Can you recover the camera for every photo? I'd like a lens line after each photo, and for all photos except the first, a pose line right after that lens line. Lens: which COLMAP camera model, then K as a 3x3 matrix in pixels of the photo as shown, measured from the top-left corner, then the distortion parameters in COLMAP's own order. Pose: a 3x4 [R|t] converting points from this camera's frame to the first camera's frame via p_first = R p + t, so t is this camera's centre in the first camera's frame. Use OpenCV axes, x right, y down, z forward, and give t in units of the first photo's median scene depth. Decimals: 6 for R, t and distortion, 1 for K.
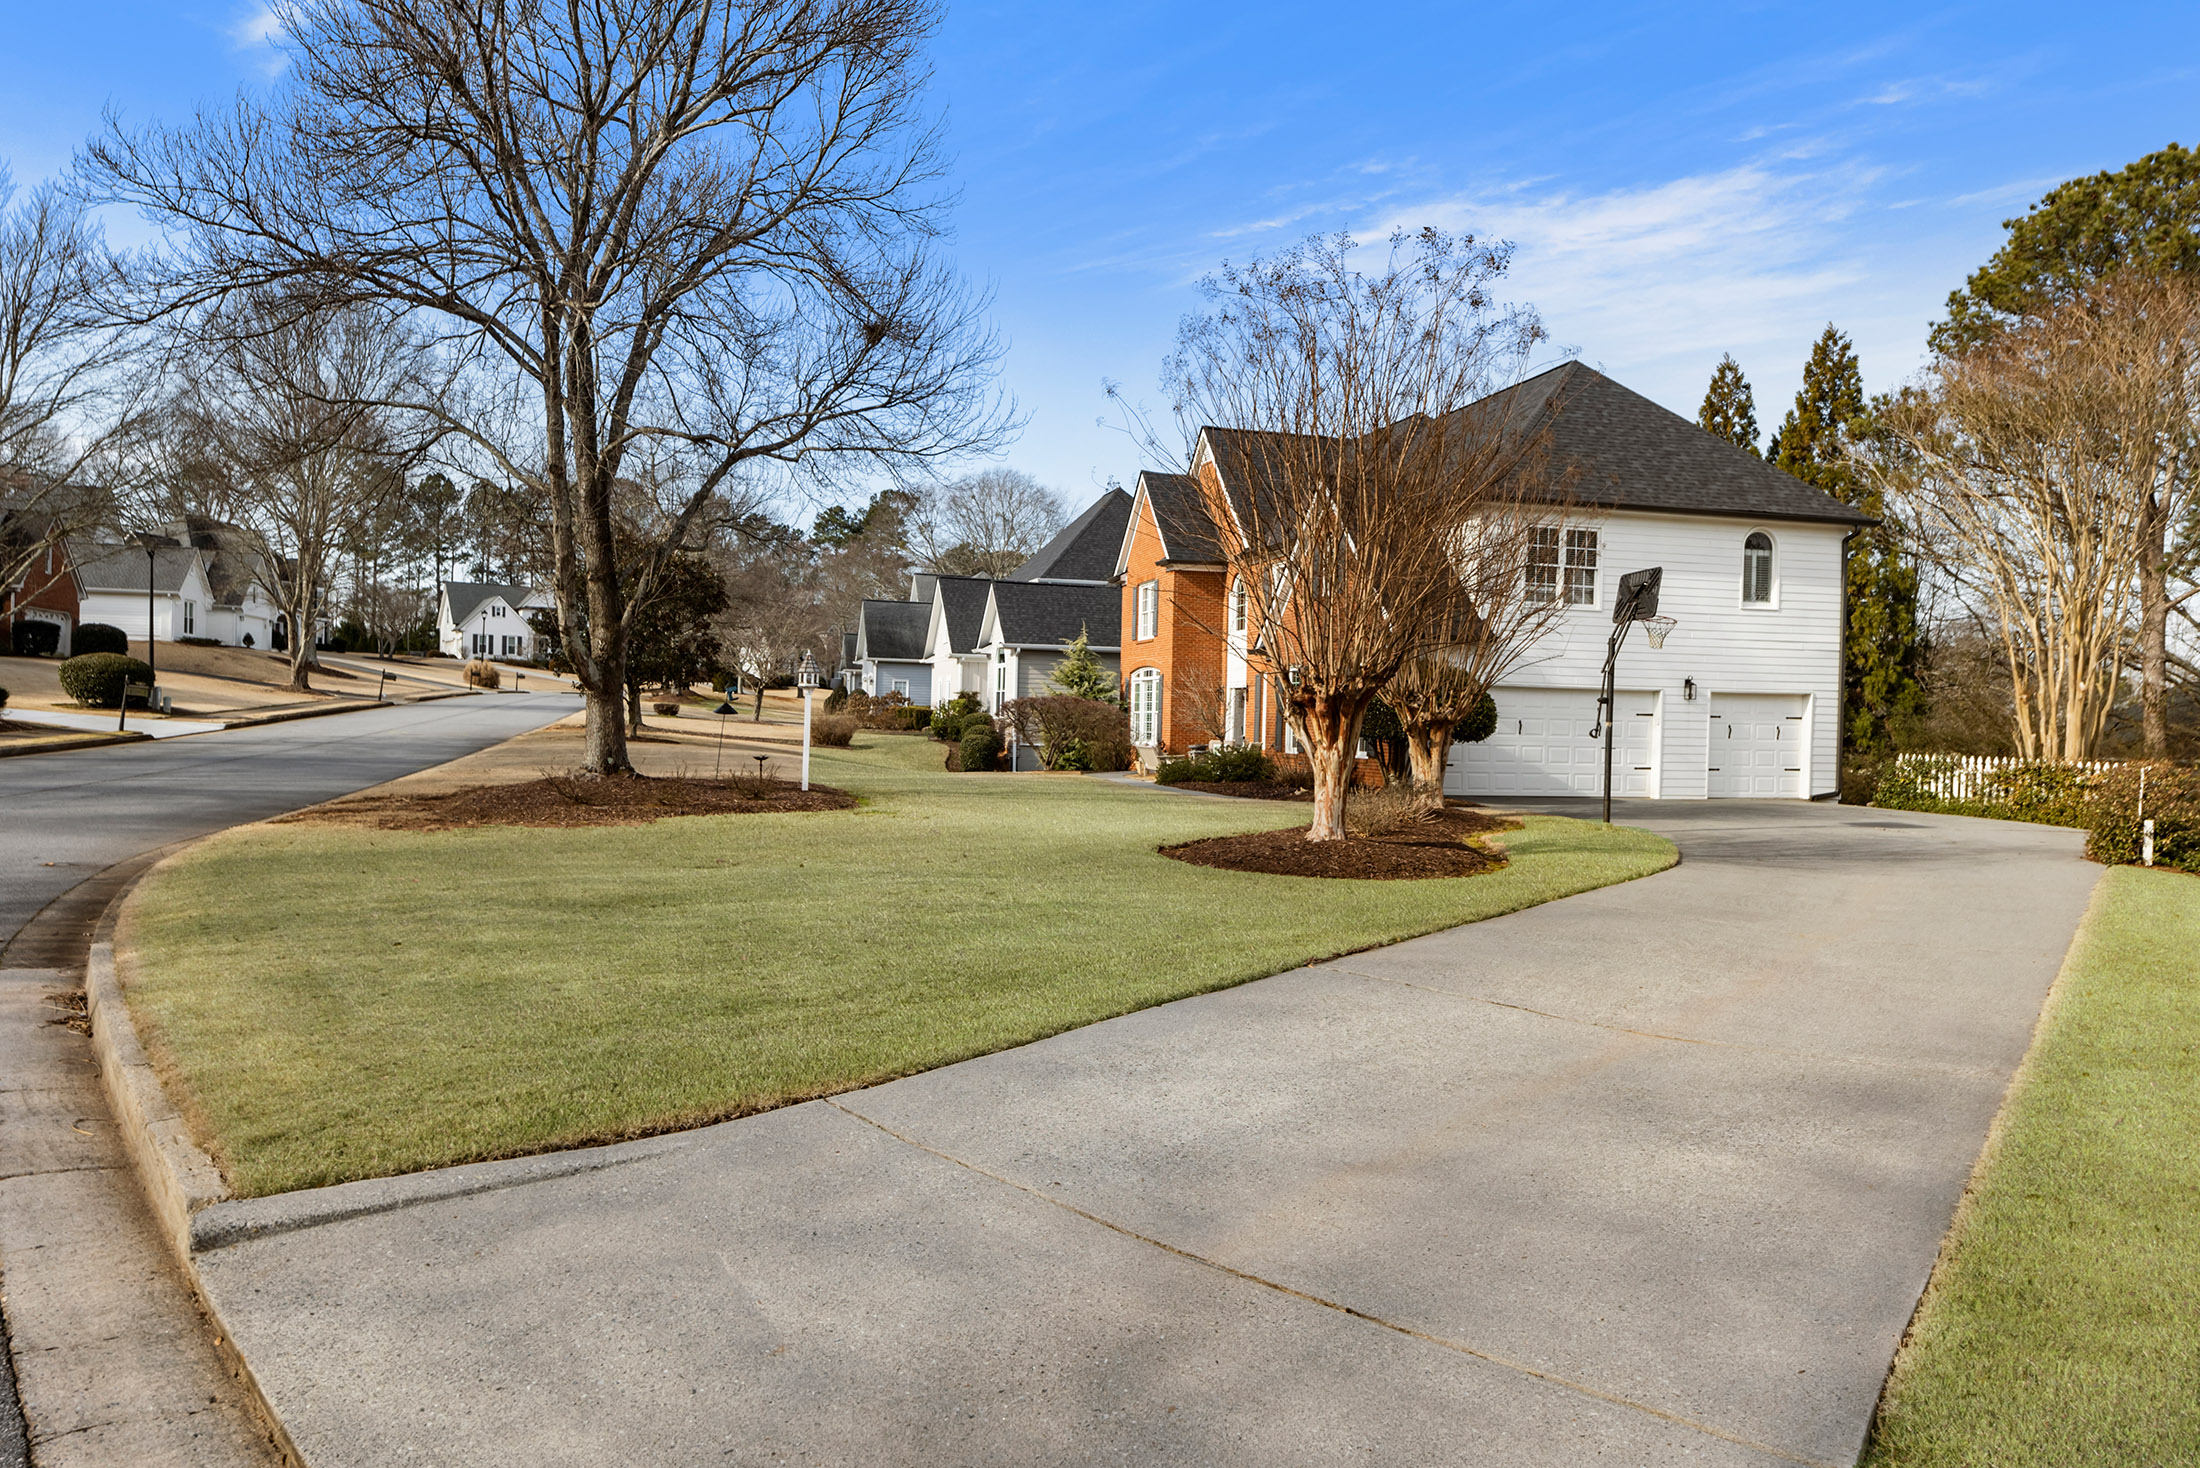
lens RADIAL K [[1392.7, 0, 1091.3], [0, 1392.7, 738.4], [0, 0, 1]] dist [-0.003613, -0.000526]
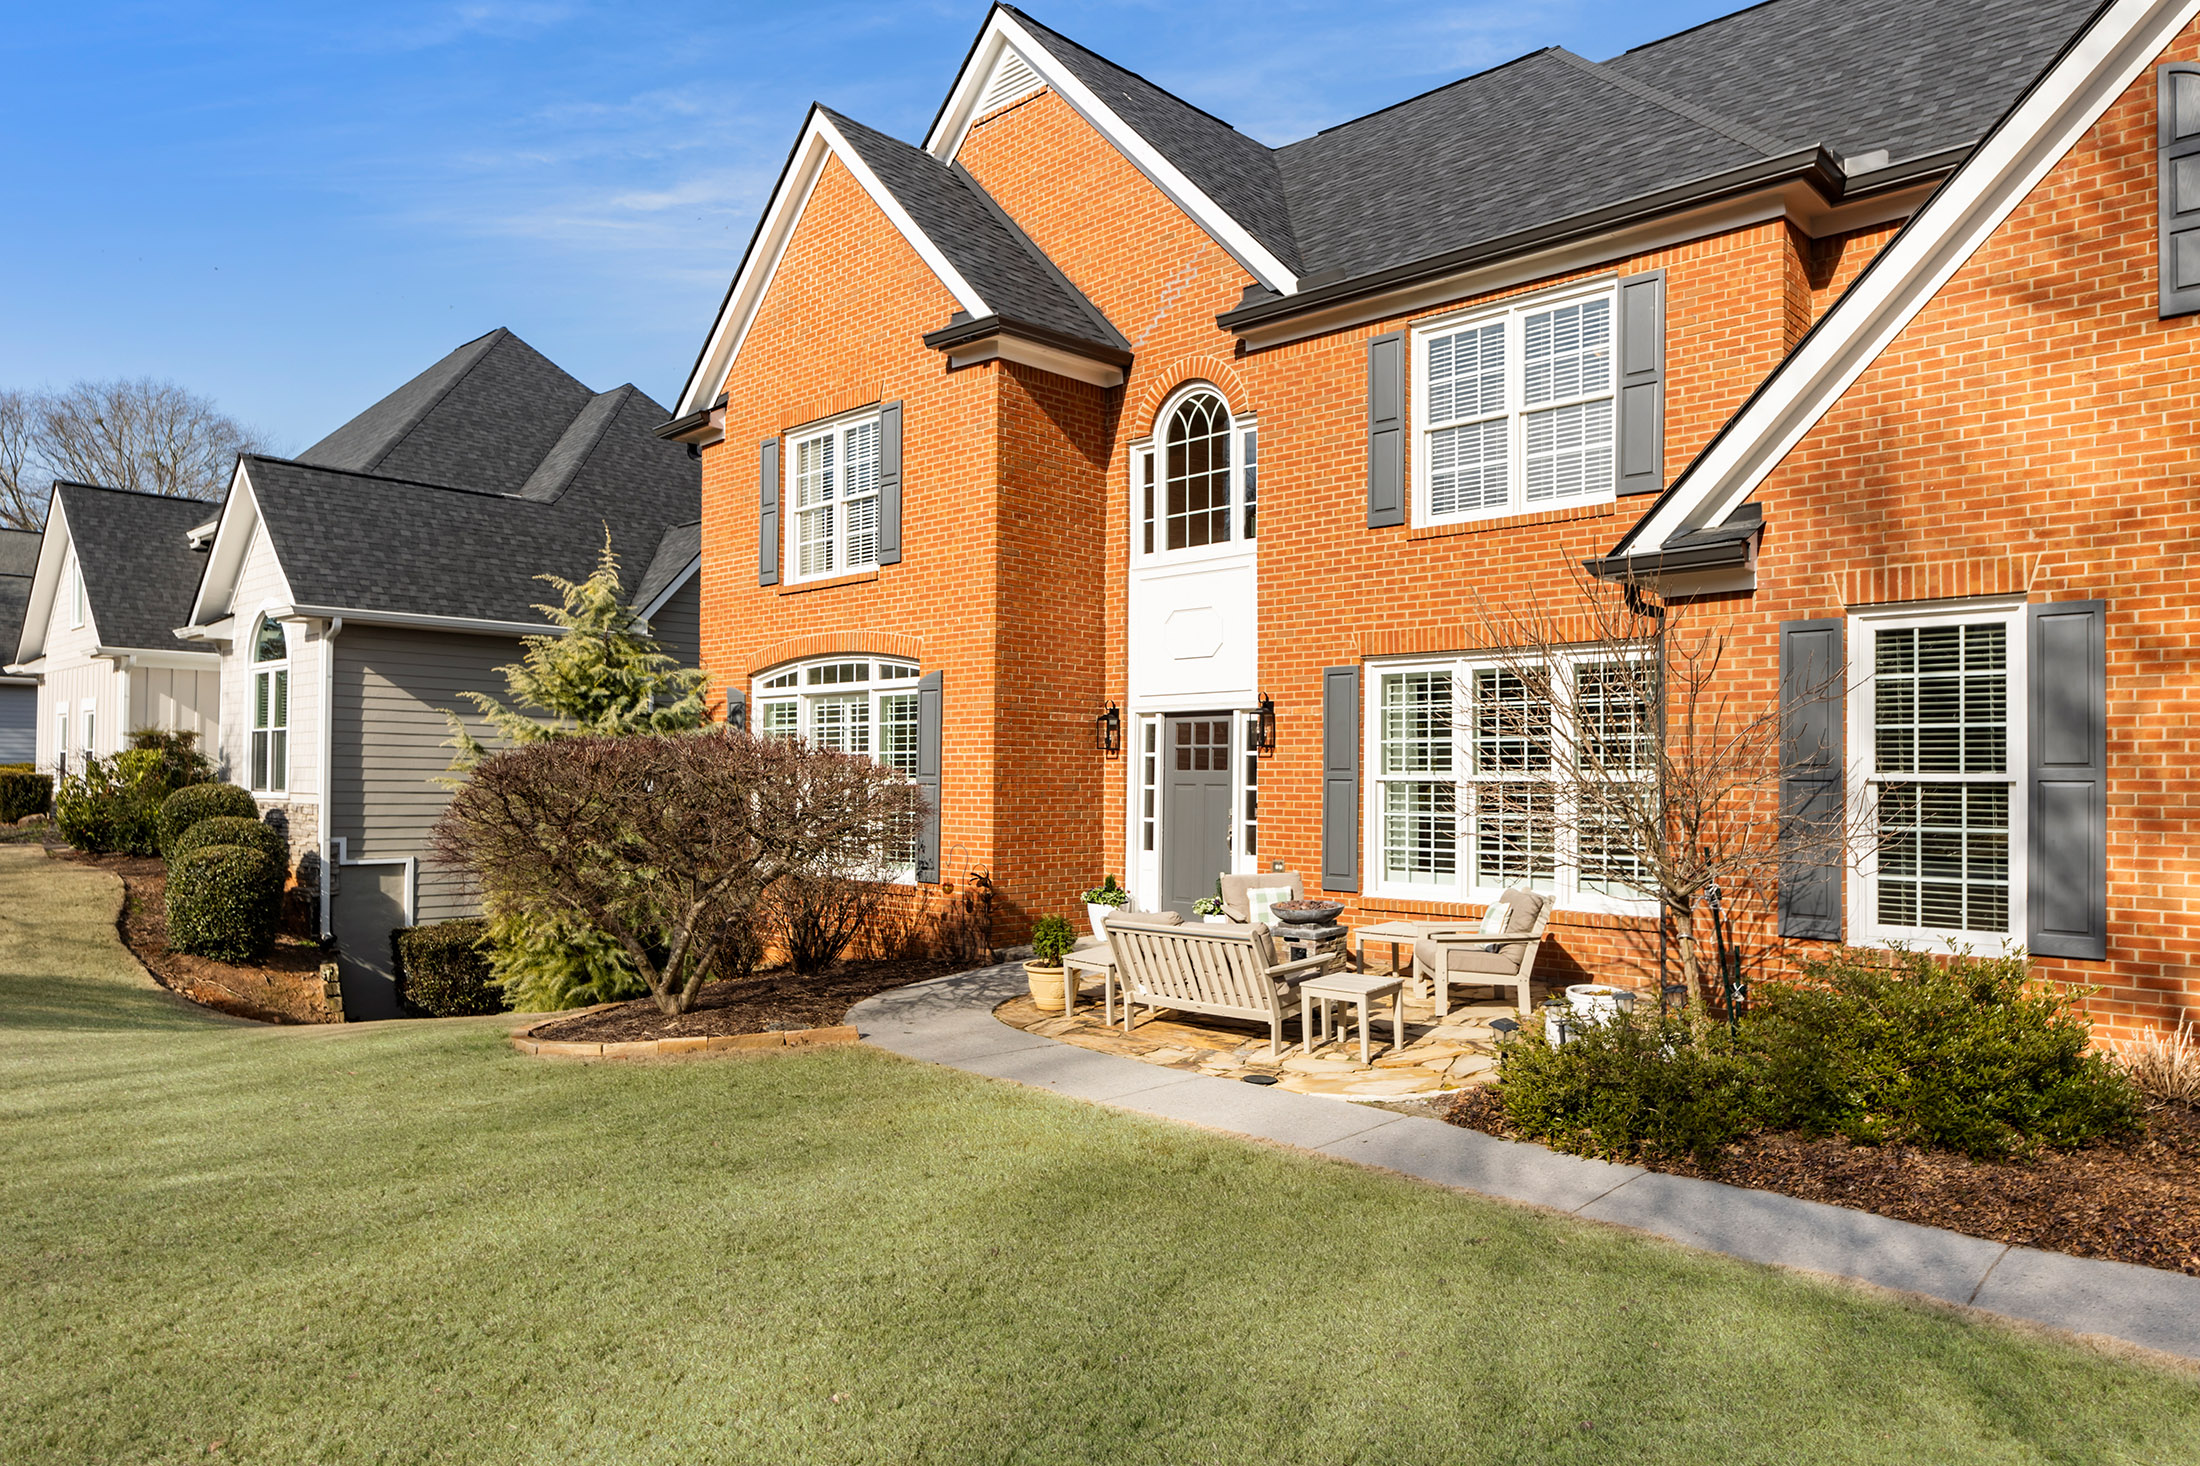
lens RADIAL K [[1448.3, 0, 1100.0], [0, 1448.3, 733.0], [0, 0, 1]] dist [0.002657, 0.000376]
pose [[0.861490, 0.000507, 0.507774, -0.074145], [0.019100, 0.999259, -0.033404, -0.014743], [-0.507415, 0.038476, 0.860843, 0.537169]]
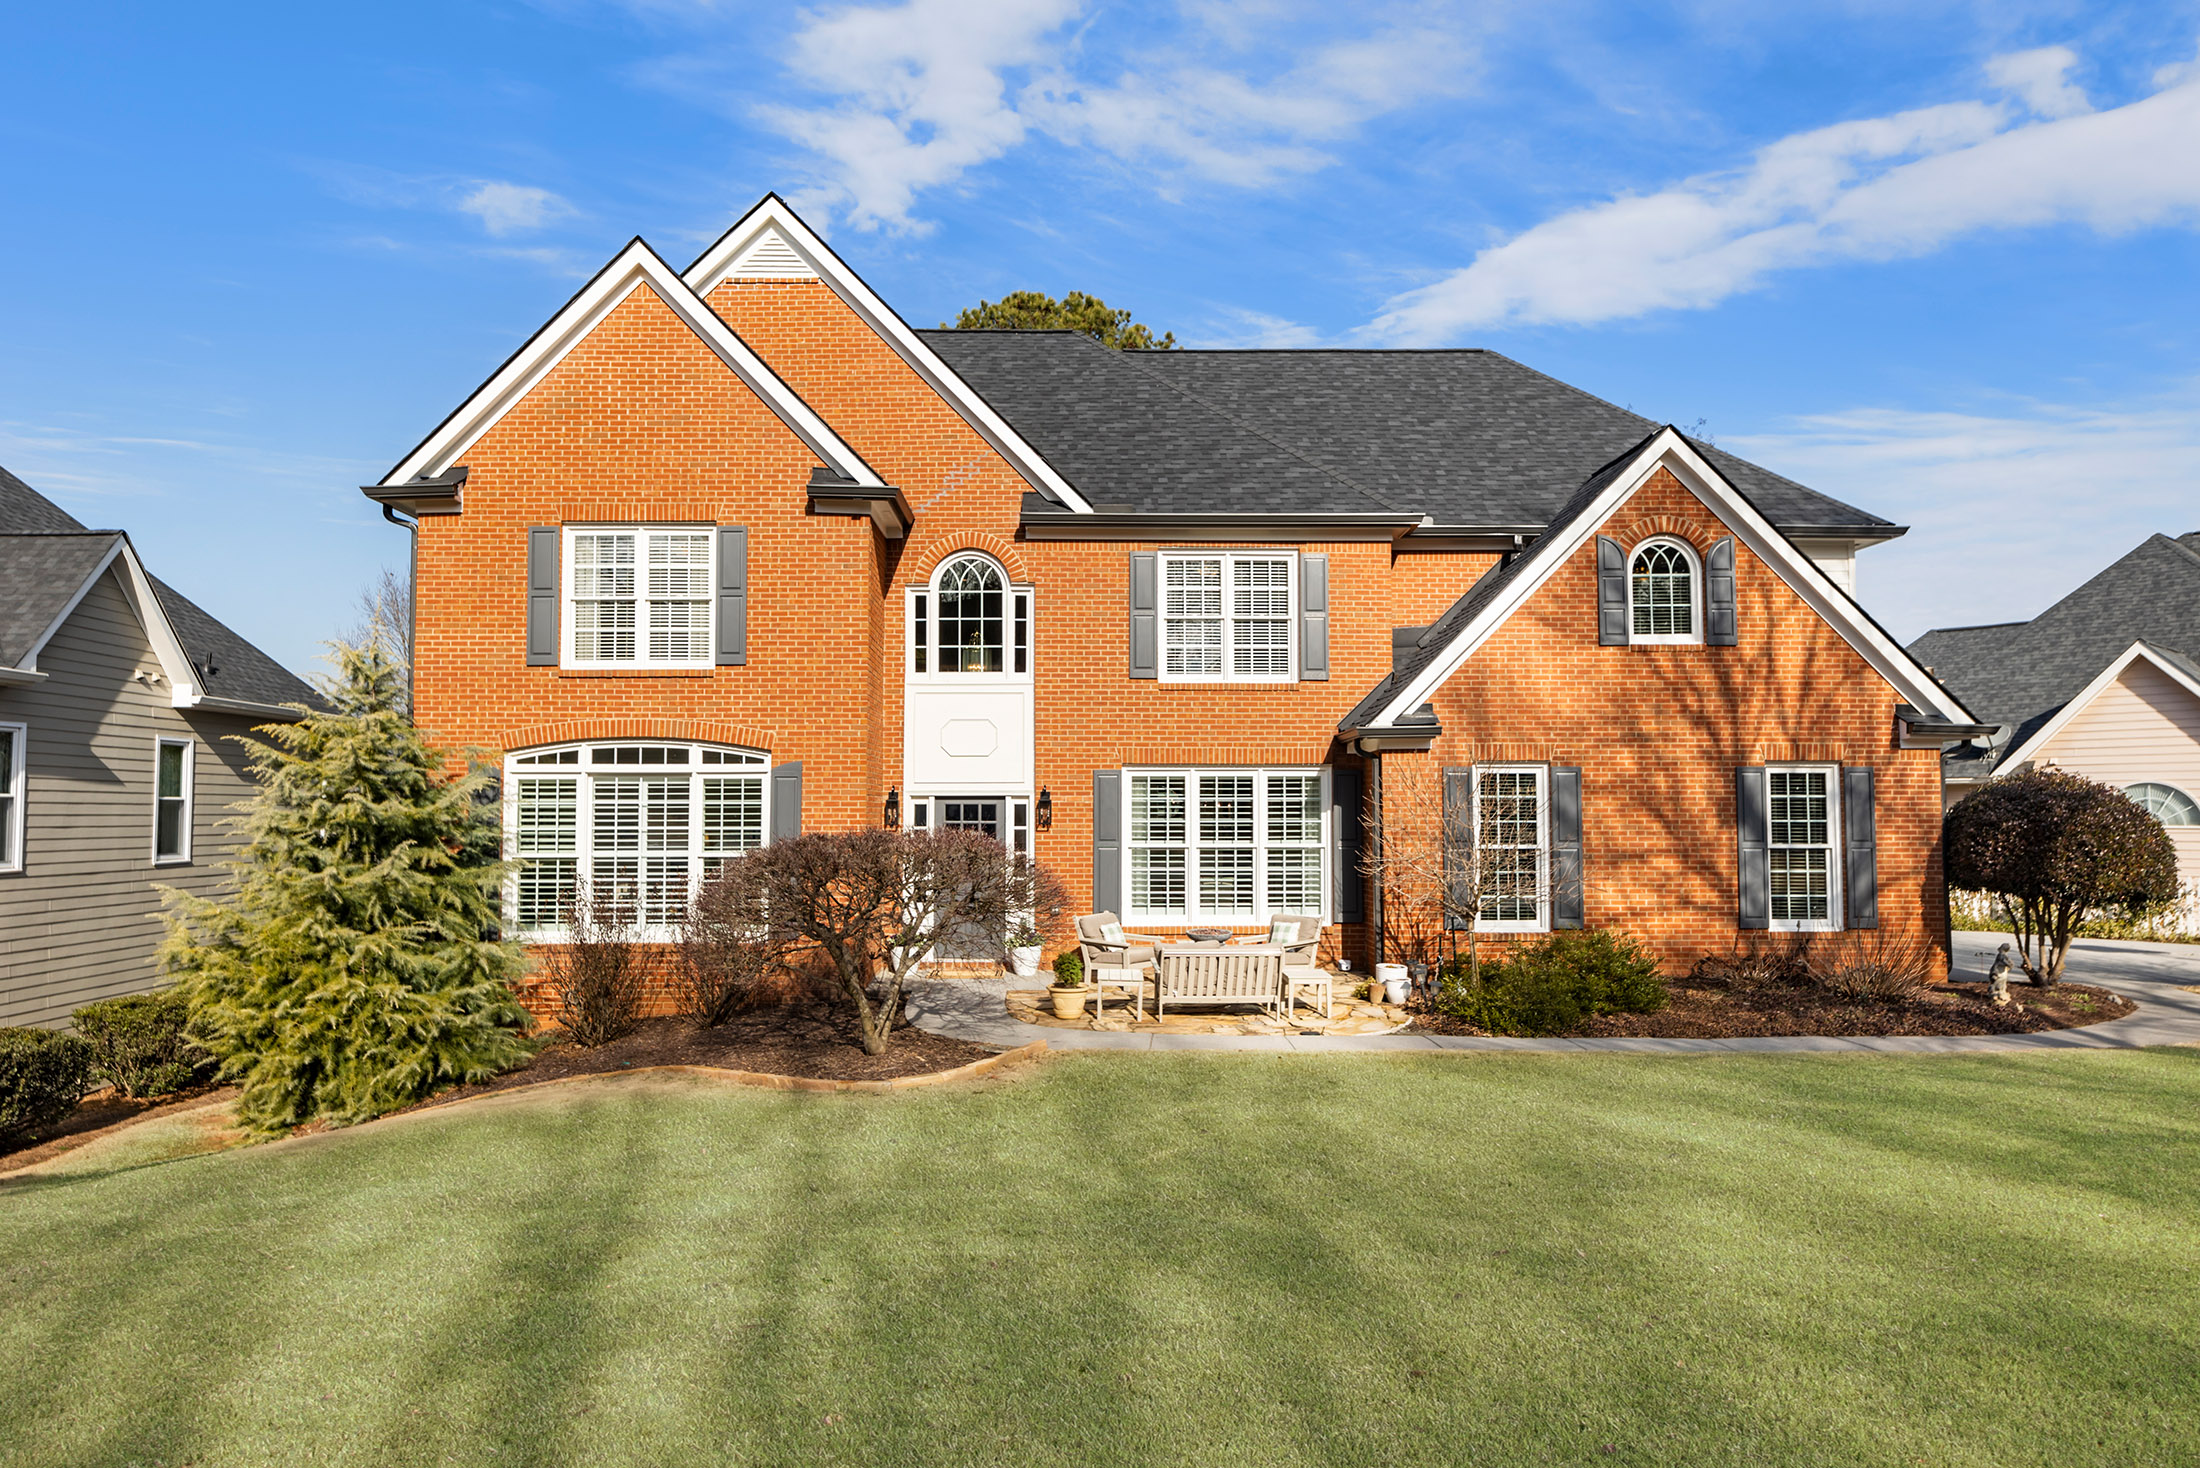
lens RADIAL K [[1392.7, 0, 1091.3], [0, 1392.7, 738.4], [0, 0, 1]] dist [-0.003613, -0.000526]
pose [[0.248431, 0.029973, 0.968186, -0.254037], [0.017499, 0.999219, -0.035424, -0.029292], [-0.968492, 0.025743, 0.247713, 0.646968]]
